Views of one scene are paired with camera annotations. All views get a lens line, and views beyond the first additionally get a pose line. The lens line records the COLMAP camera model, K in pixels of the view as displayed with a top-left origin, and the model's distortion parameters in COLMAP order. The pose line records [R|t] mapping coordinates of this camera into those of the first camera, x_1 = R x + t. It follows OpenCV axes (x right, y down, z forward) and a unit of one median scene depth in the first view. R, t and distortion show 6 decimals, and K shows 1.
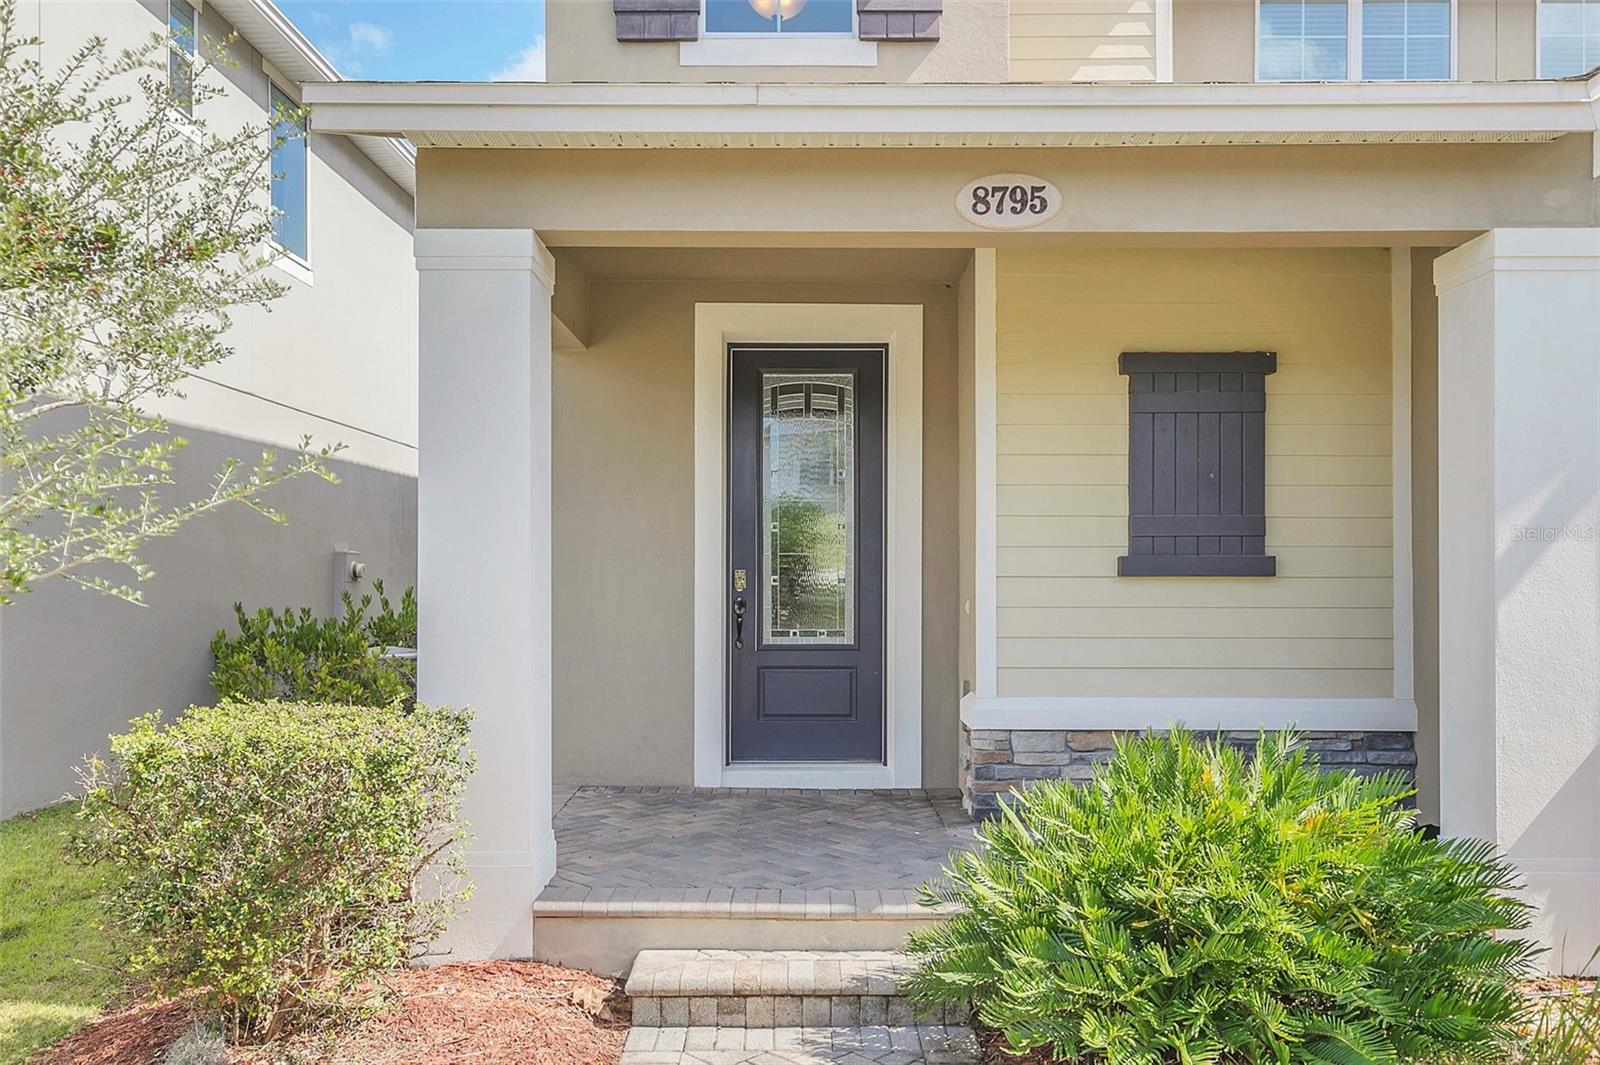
lens RADIAL K [[1500.4, 0, 801.4], [0, 1500.4, 639.0], [0, 0, 1]] dist [0.019401, 0.009212]
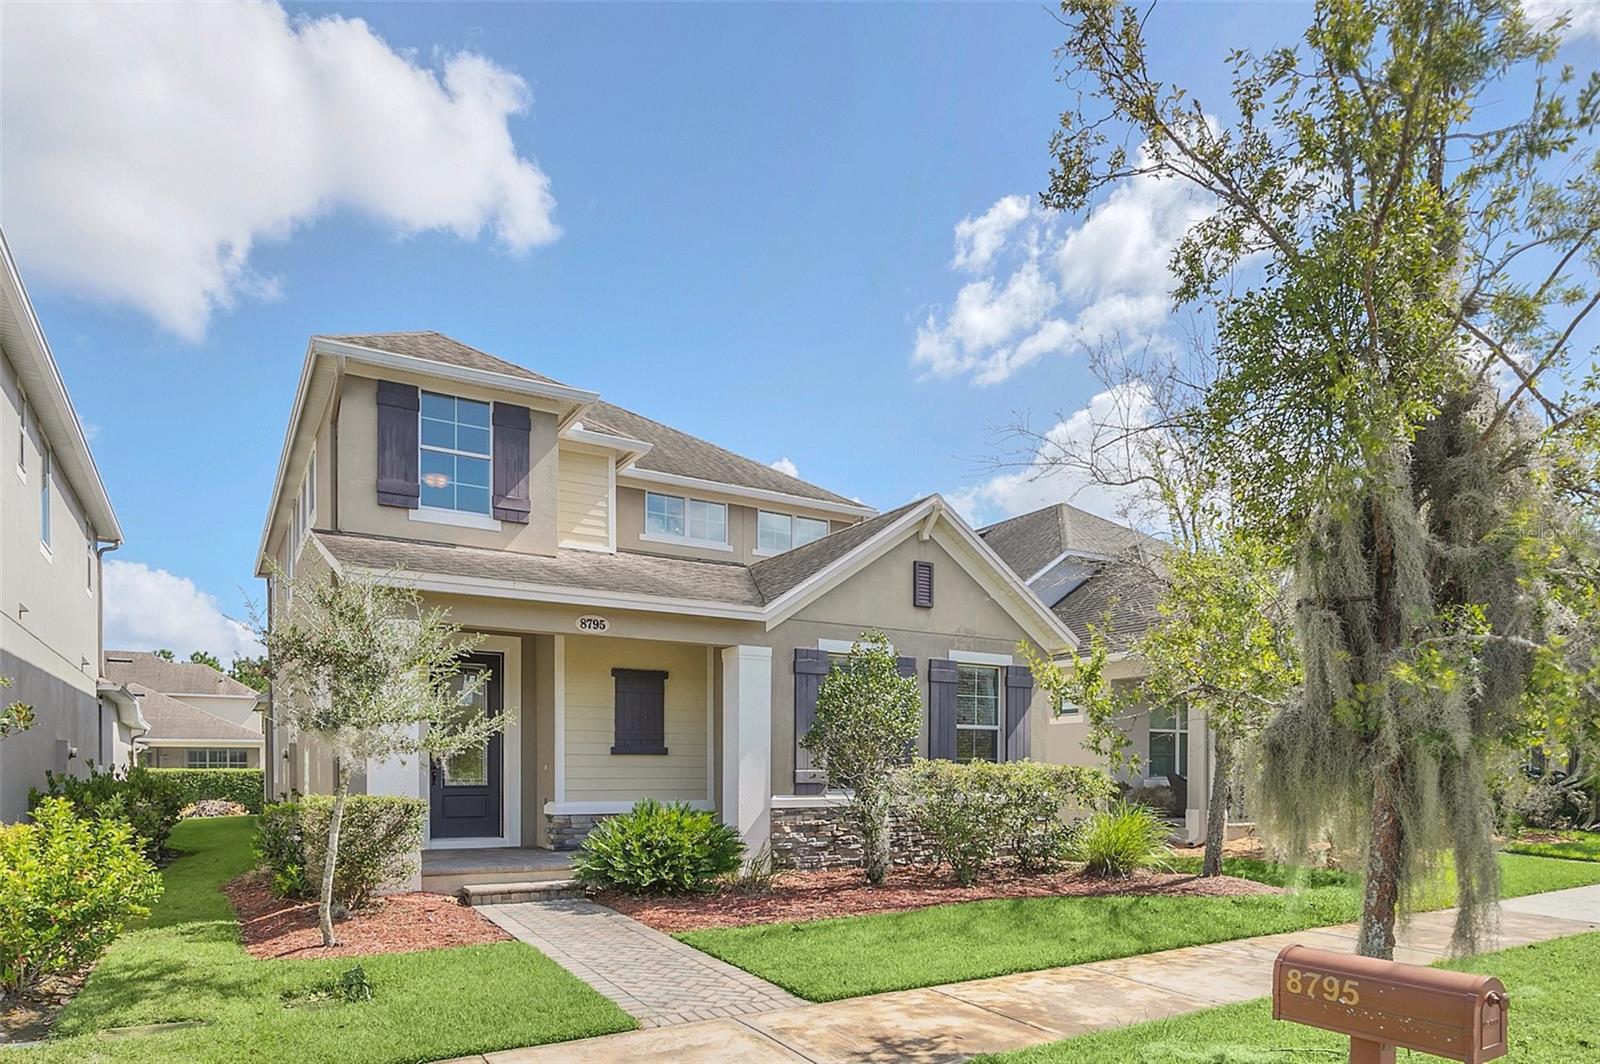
lens RADIAL K [[942.1, 0, 800.0], [0, 942.1, 532.0], [0, 0, 1]] dist [0.000985, 0.000886]
pose [[0.883214, 0.120223, 0.453298, -0.294378], [0.012323, 0.960300, -0.278699, 0.048229], [-0.468808, 0.251736, 0.846669, -0.660511]]
